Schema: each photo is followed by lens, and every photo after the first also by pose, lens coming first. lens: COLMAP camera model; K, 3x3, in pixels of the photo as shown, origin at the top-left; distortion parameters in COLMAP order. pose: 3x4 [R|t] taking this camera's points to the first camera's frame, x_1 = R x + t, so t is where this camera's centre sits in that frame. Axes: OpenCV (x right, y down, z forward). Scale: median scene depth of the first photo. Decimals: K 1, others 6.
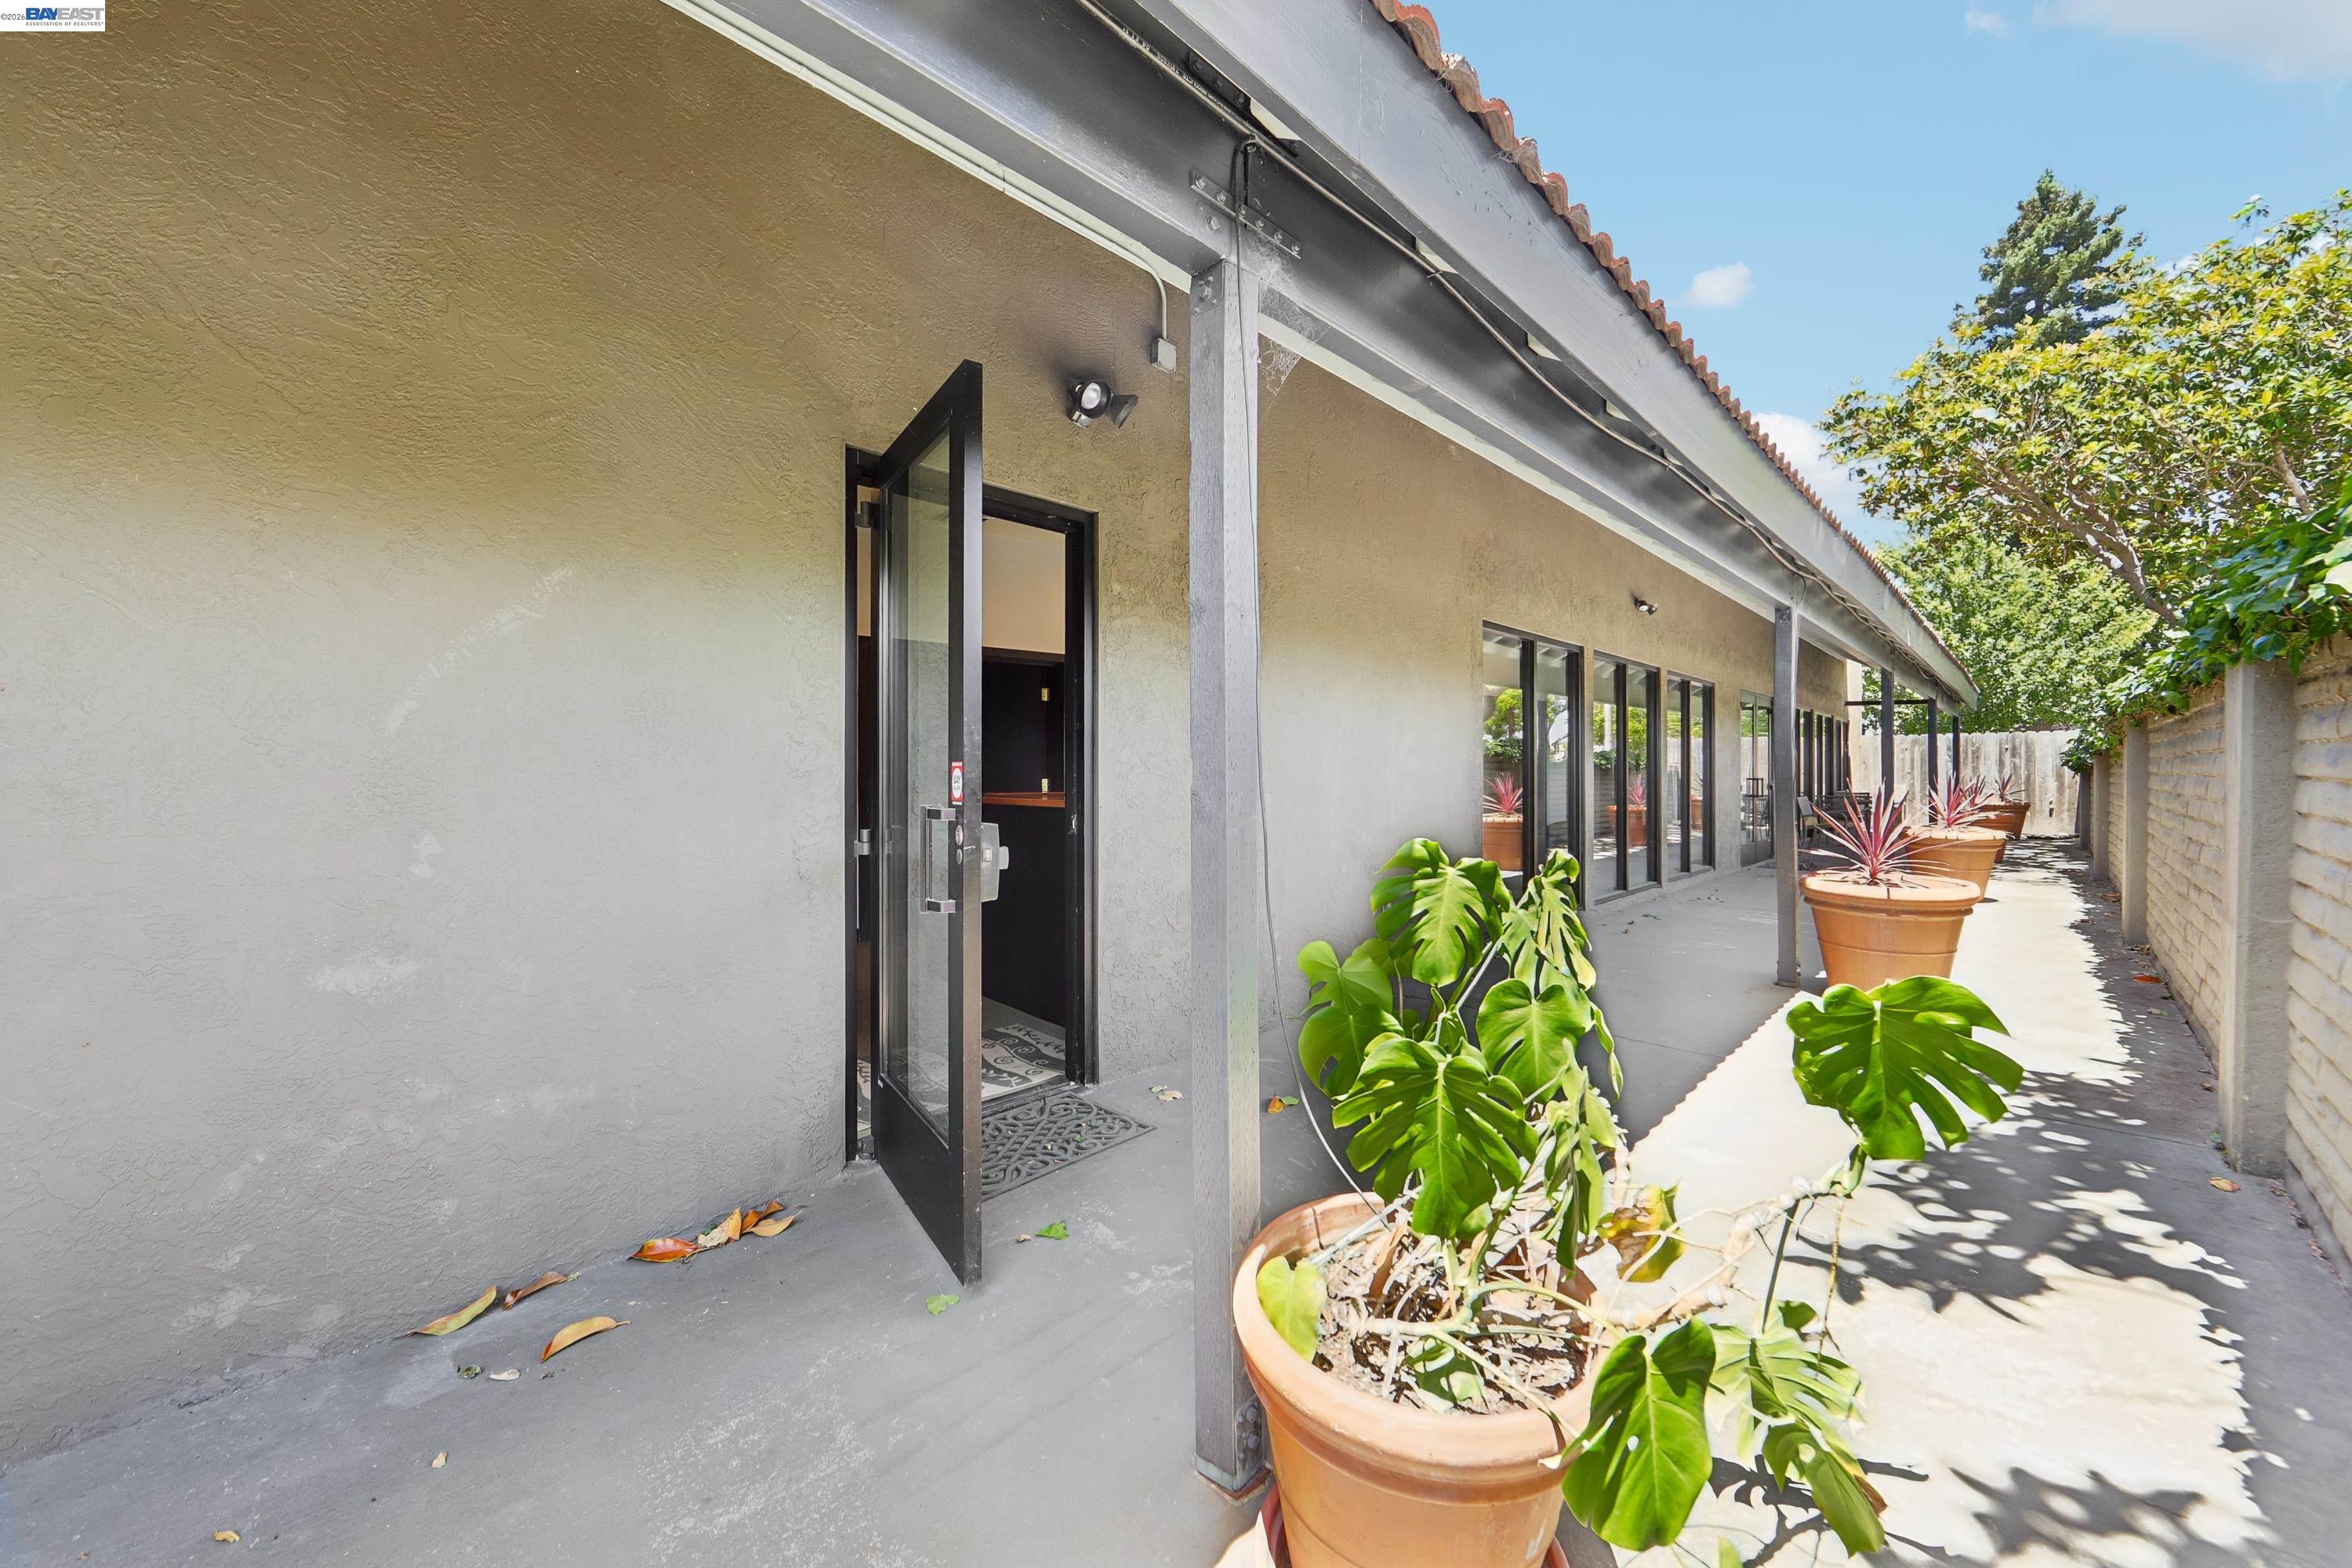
lens RADIAL K [[945.2, 0, 1188.8], [0, 945.2, 772.1], [0, 0, 1]] dist [-0.007351, 0.001964]
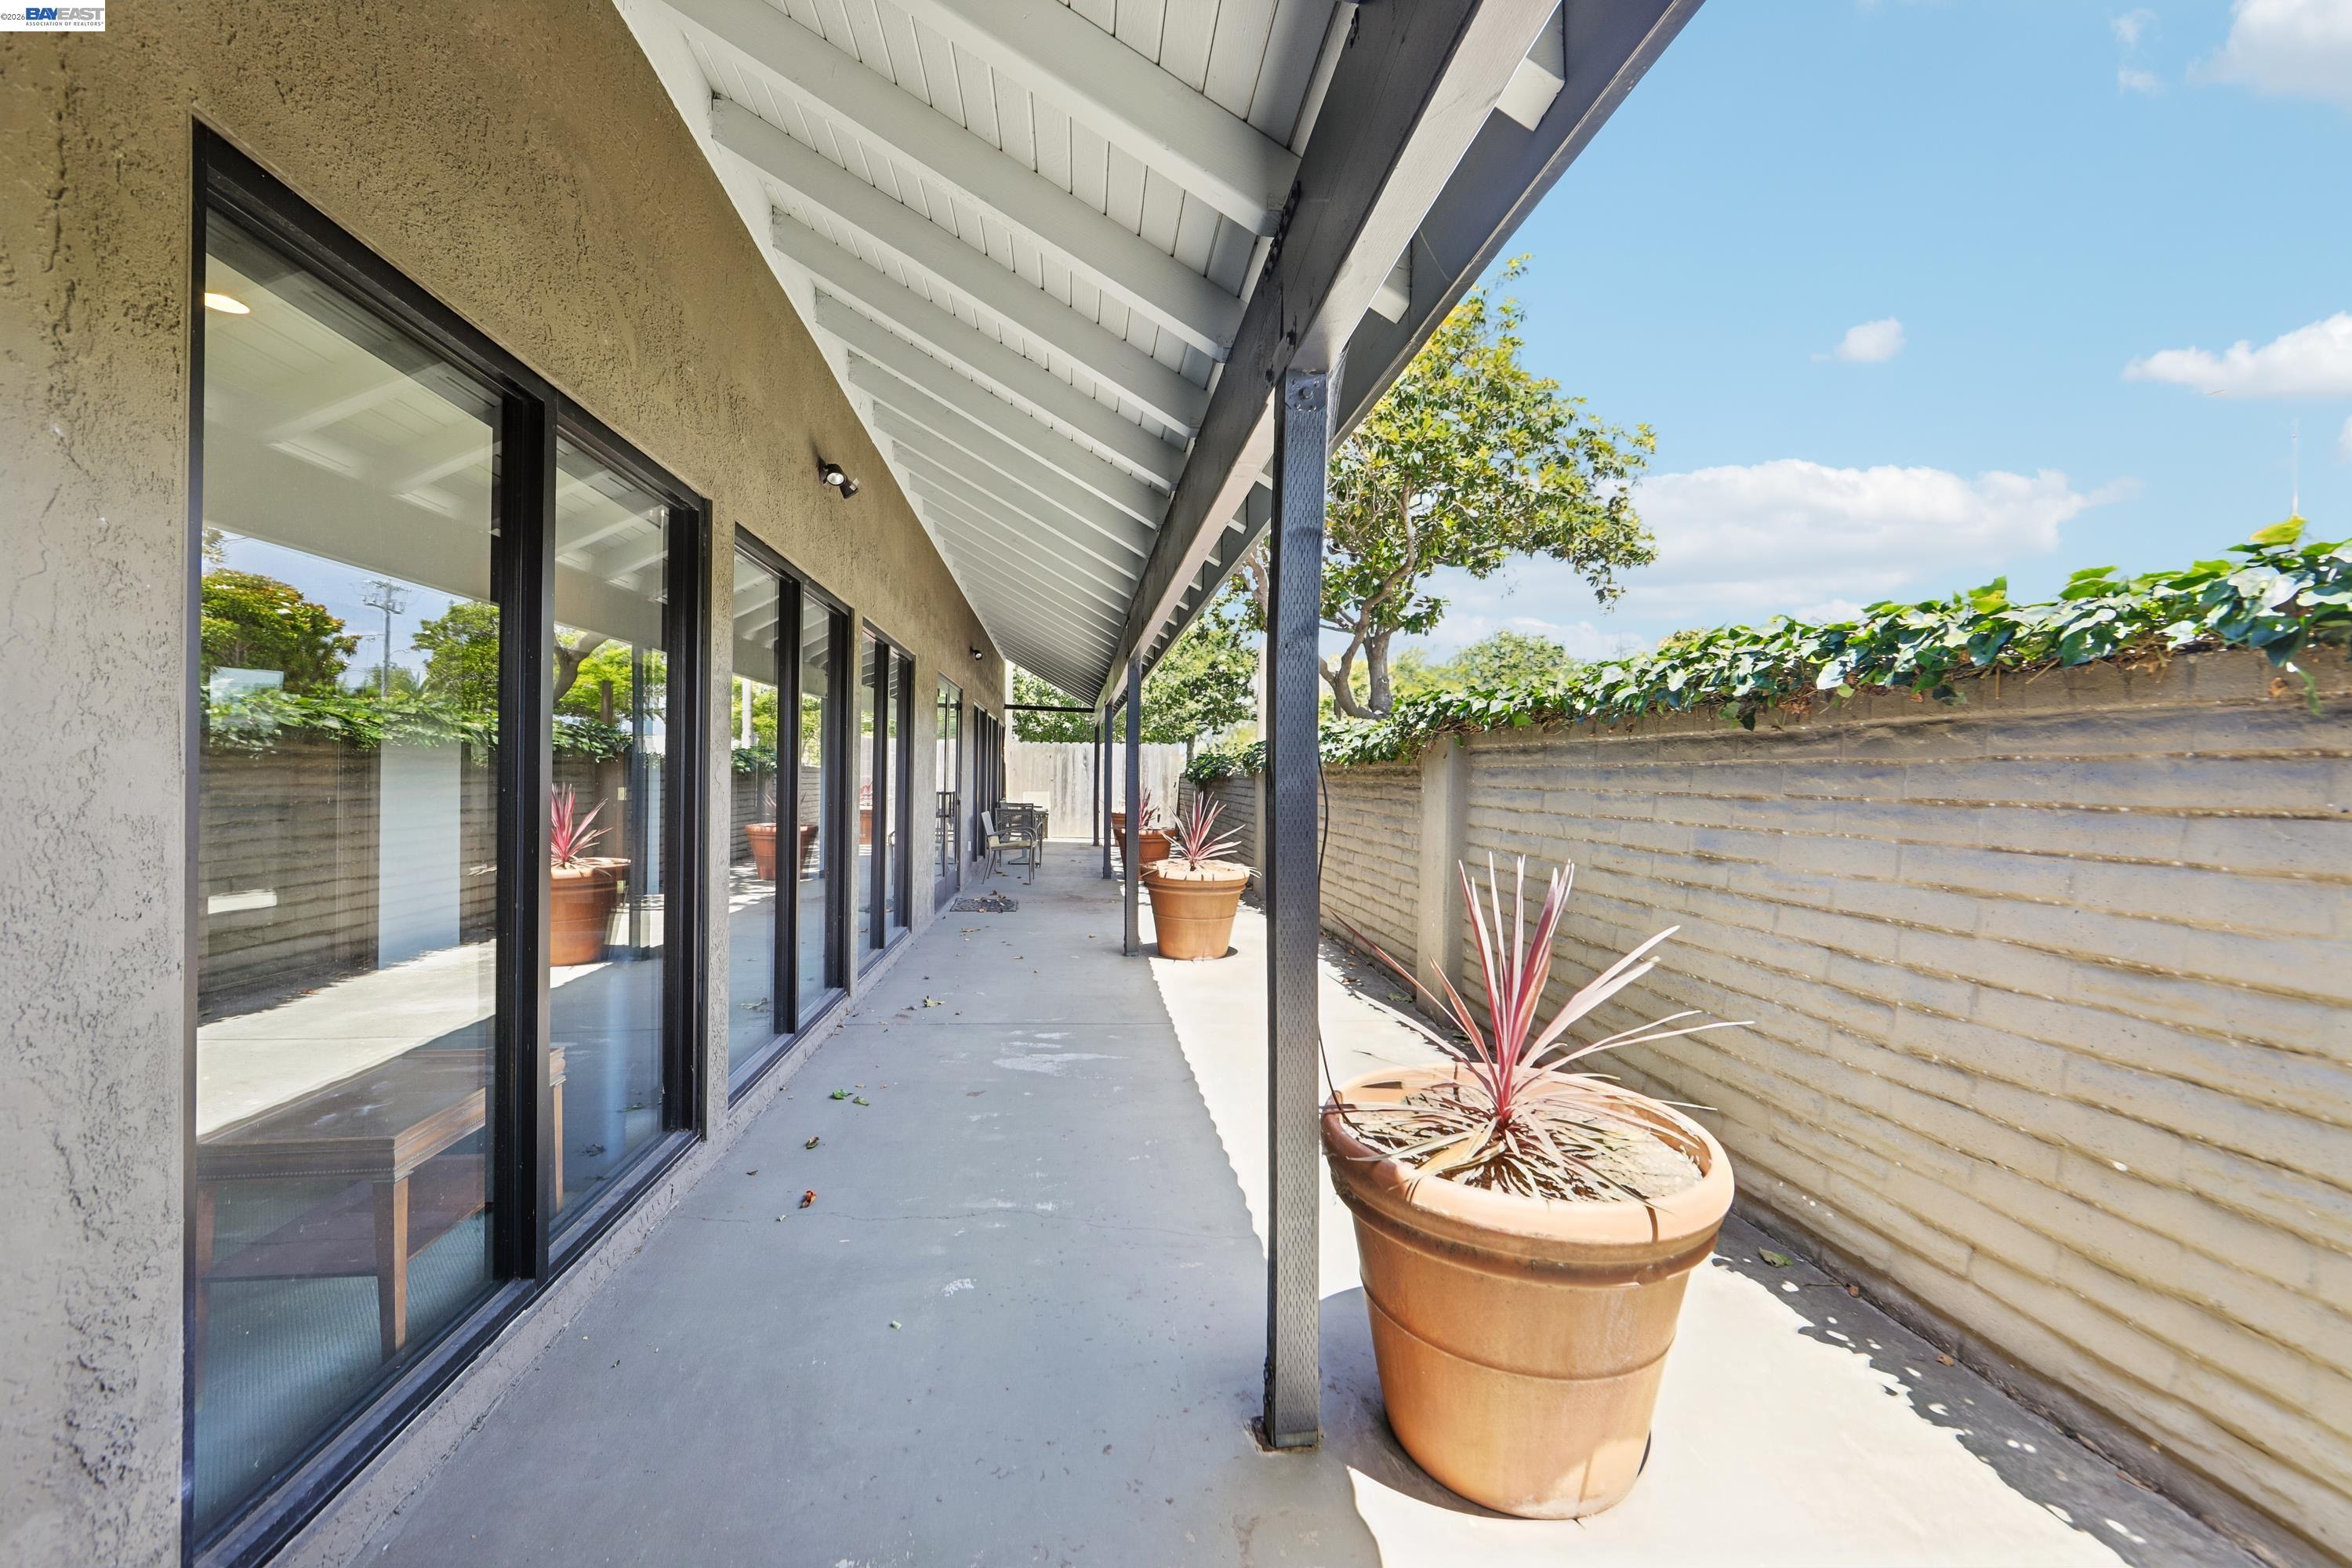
lens RADIAL K [[945.2, 0, 1198.5], [0, 945.2, 780.0], [0, 0, 1]] dist [-0.007351, 0.001964]
pose [[0.647389, 0.009319, 0.762102, 0.217542], [-0.018018, 0.999833, 0.003080, -0.014065], [-0.761946, -0.015725, 0.647449, 0.508717]]
